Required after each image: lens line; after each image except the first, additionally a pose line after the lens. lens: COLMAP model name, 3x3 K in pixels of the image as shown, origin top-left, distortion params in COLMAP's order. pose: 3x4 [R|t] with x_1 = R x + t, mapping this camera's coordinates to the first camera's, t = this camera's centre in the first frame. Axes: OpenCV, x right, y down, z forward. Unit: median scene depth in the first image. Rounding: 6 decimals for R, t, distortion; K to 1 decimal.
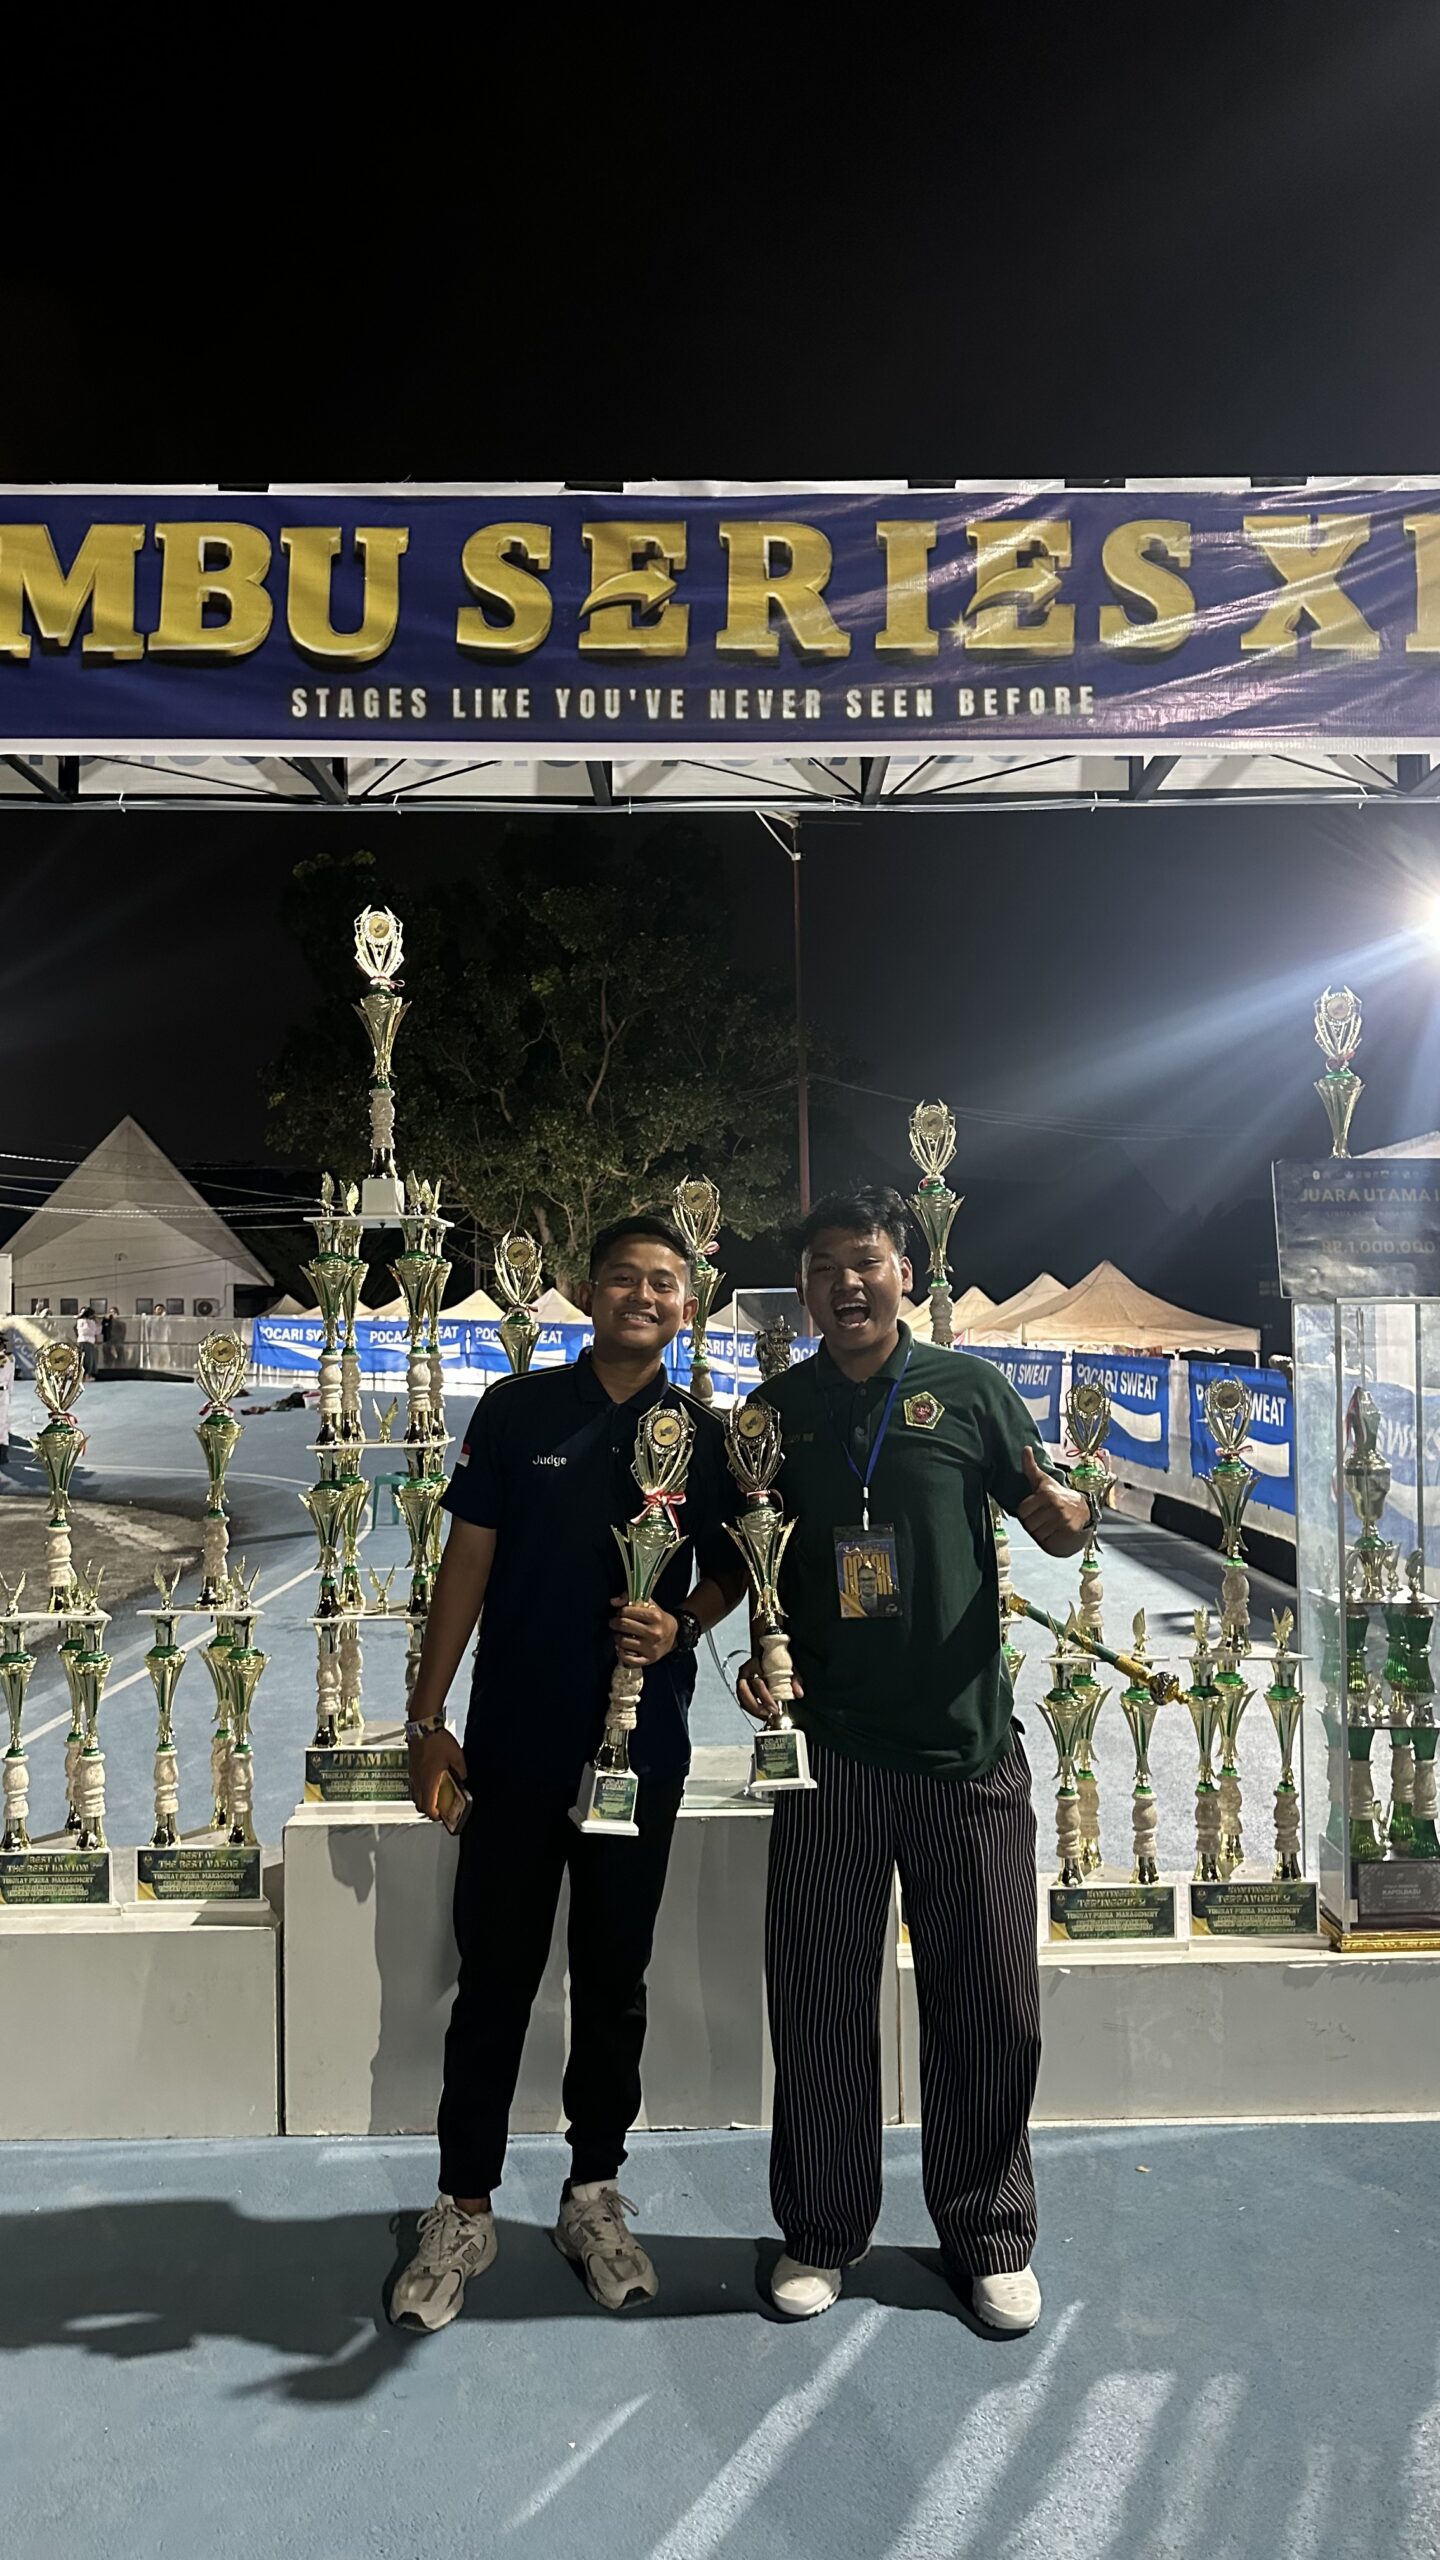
lens RADIAL K [[1845.2, 0, 720.0], [0, 1845.2, 1280.0], [0, 0, 1]] dist [0.176367, -0.407420]
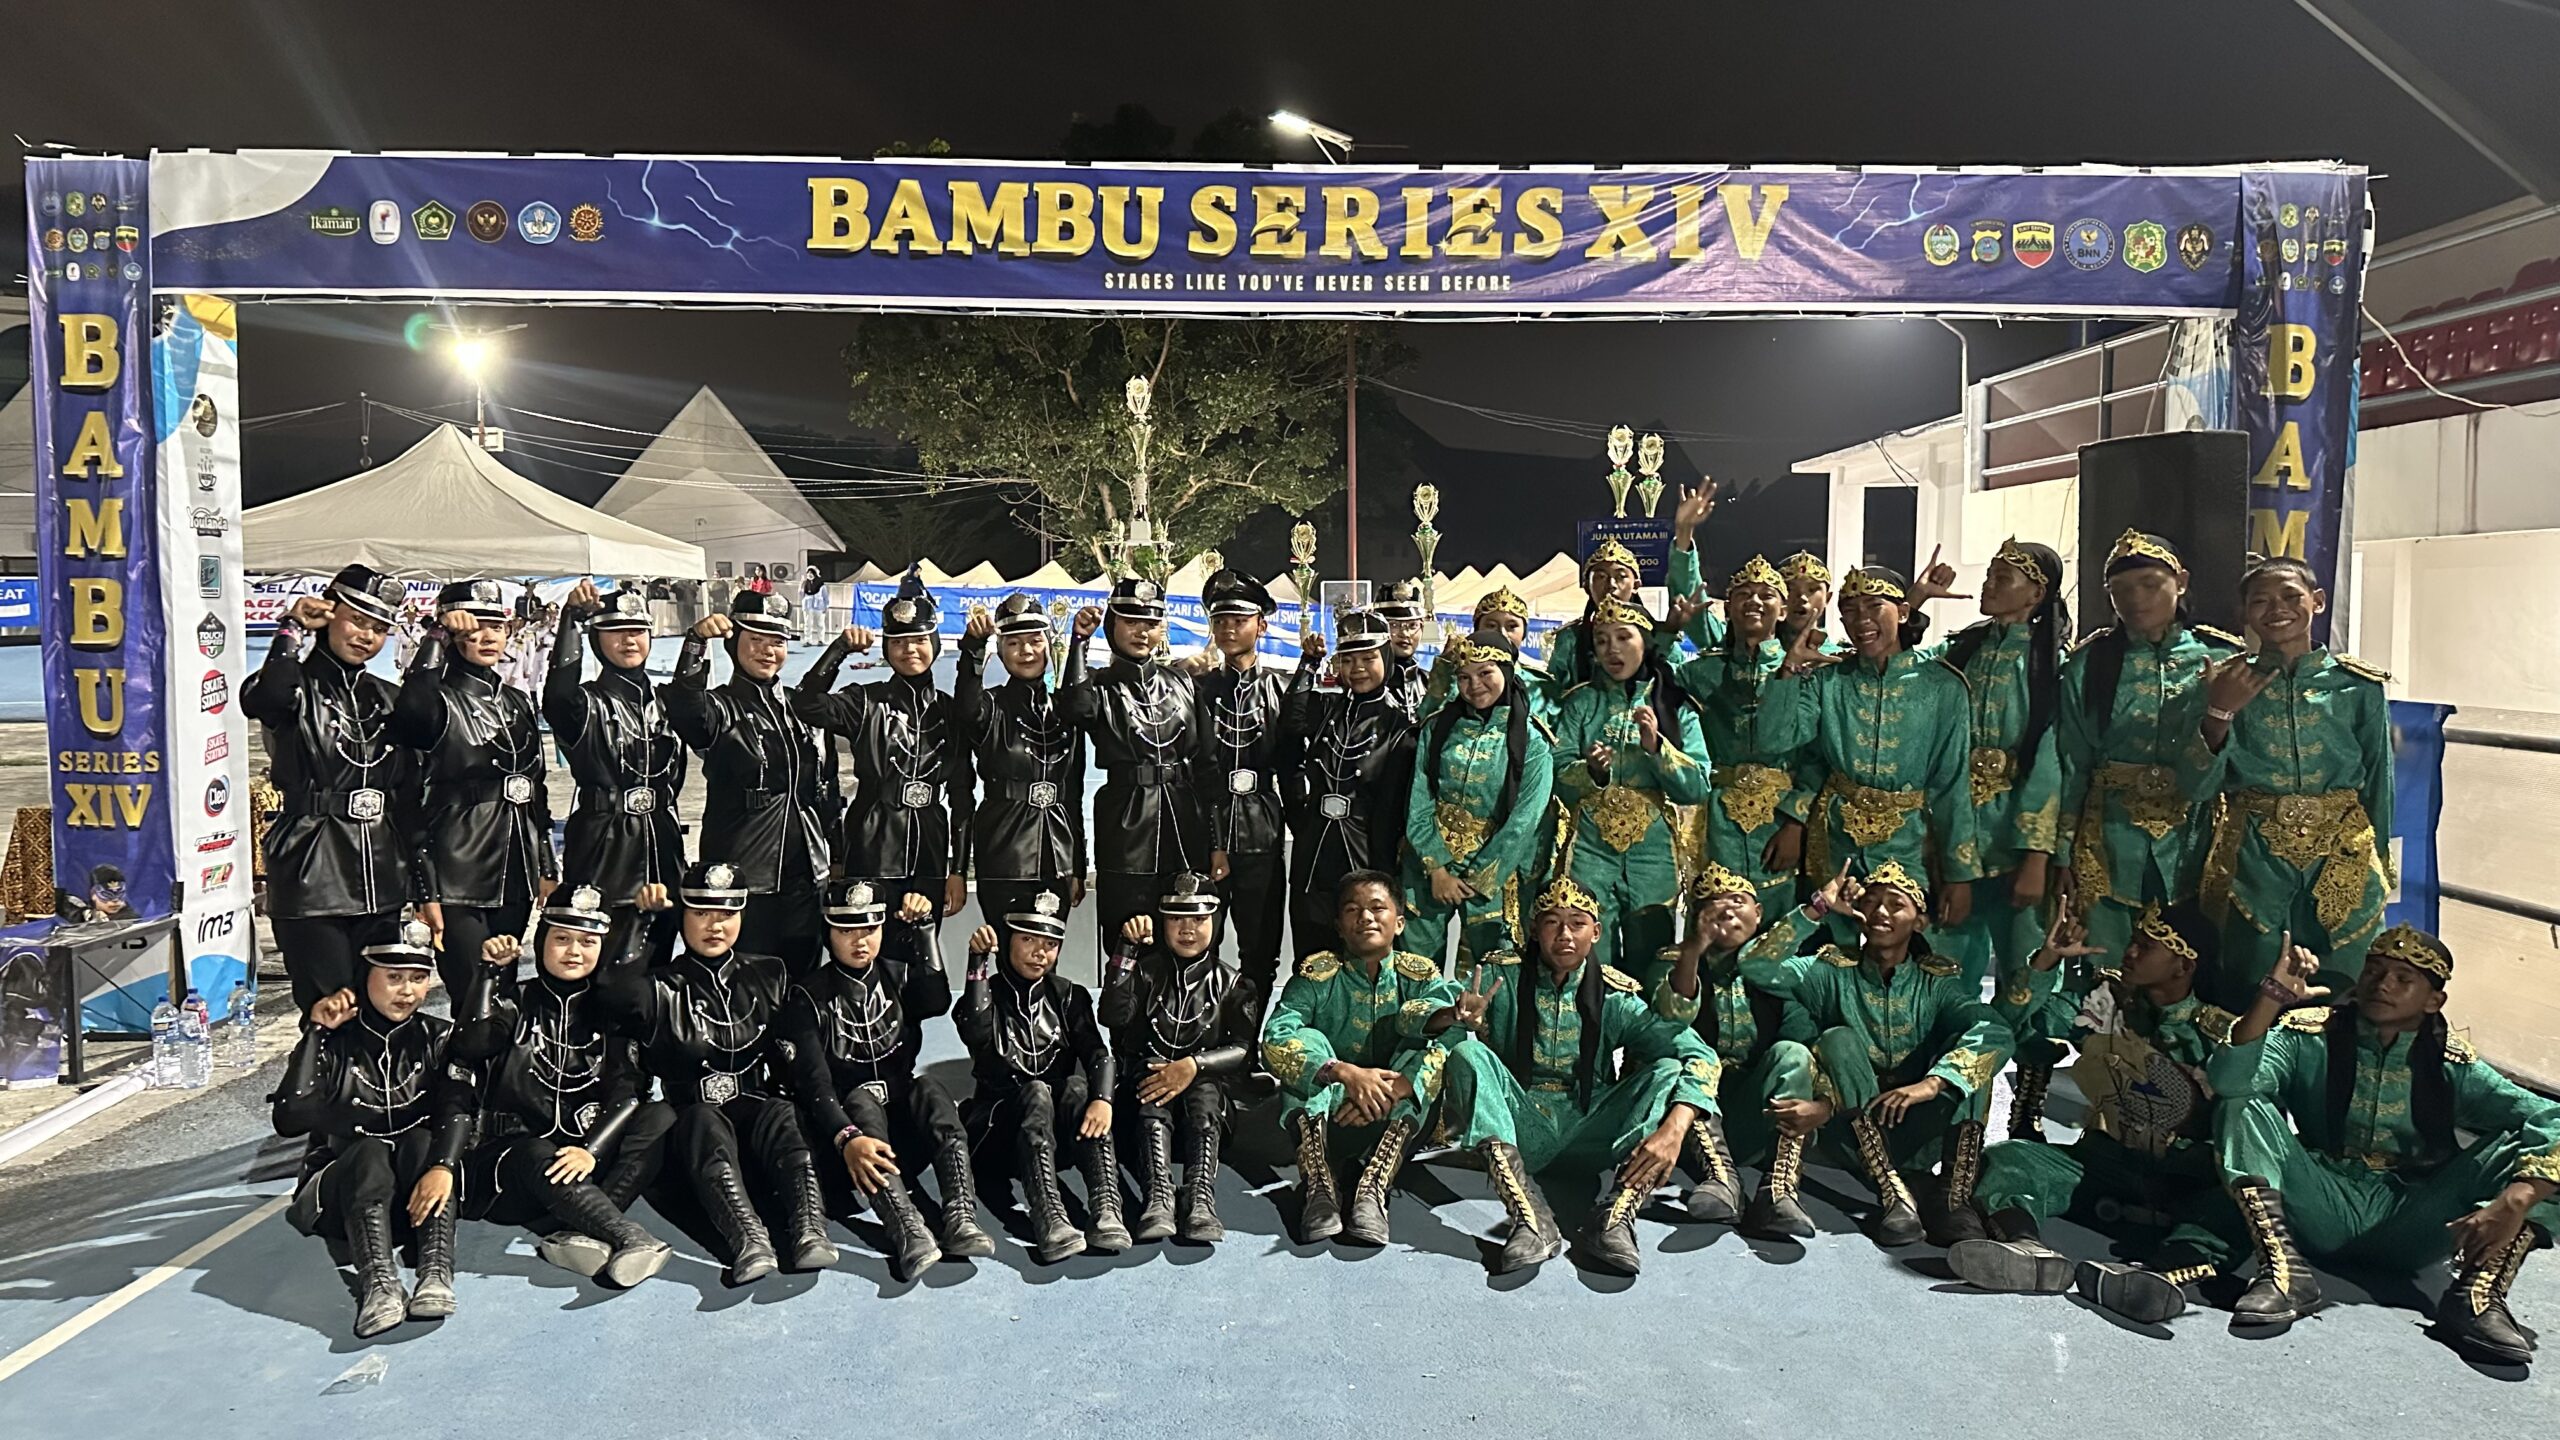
lens RADIAL K [[1845.2, 0, 1261.0], [0, 1845.2, 763.7], [0, 0, 1]] dist [0.176367, -0.407420]
pose [[0.999937, 0.011132, 0.001135, -0.060000], [-0.011189, 0.993295, 0.115063, -0.028838], [0.000153, -0.115068, 0.993358, -1.008166]]
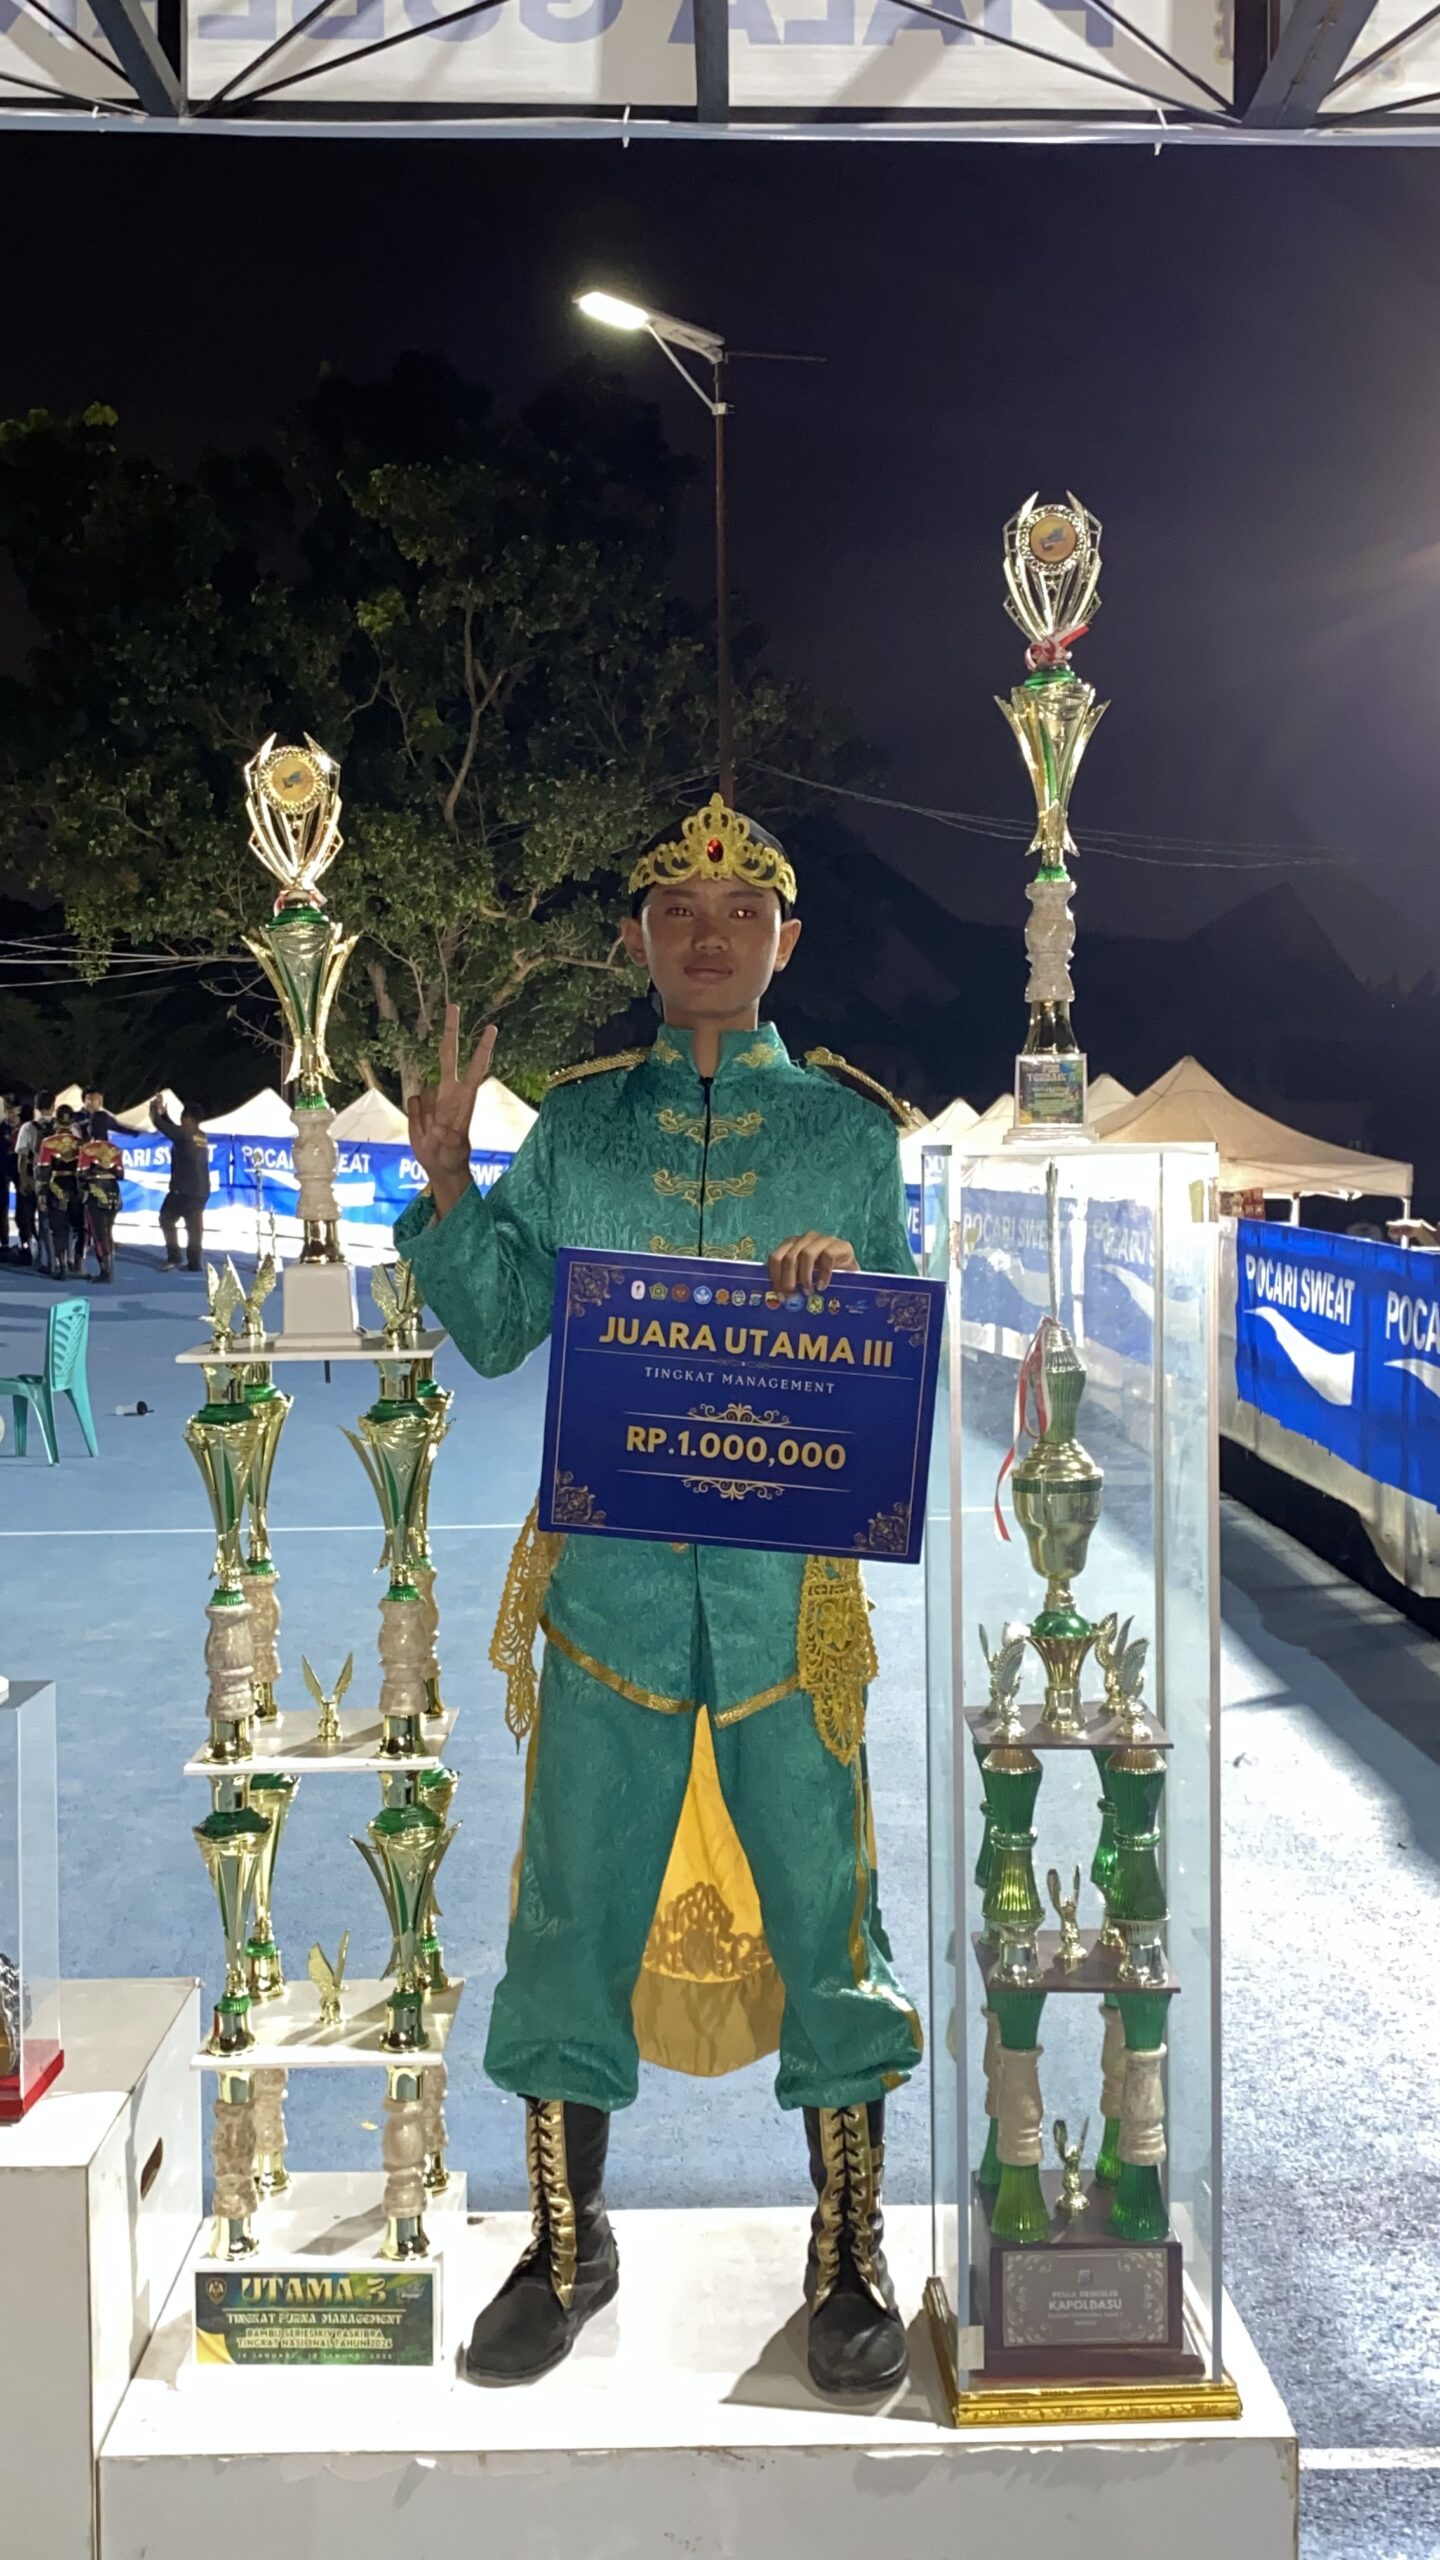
lens RADIAL K [[2706.1, 0, 768.8], [0, 2706.1, 1280.4], [0, 0, 1]] dist [0.248173, -0.970167]
pose [[0.999681, 0.010993, 0.022720, 0.236892], [-0.012640, 0.997203, 0.073670, -0.003283], [-0.021847, -0.073934, 0.997024, 0.268310]]
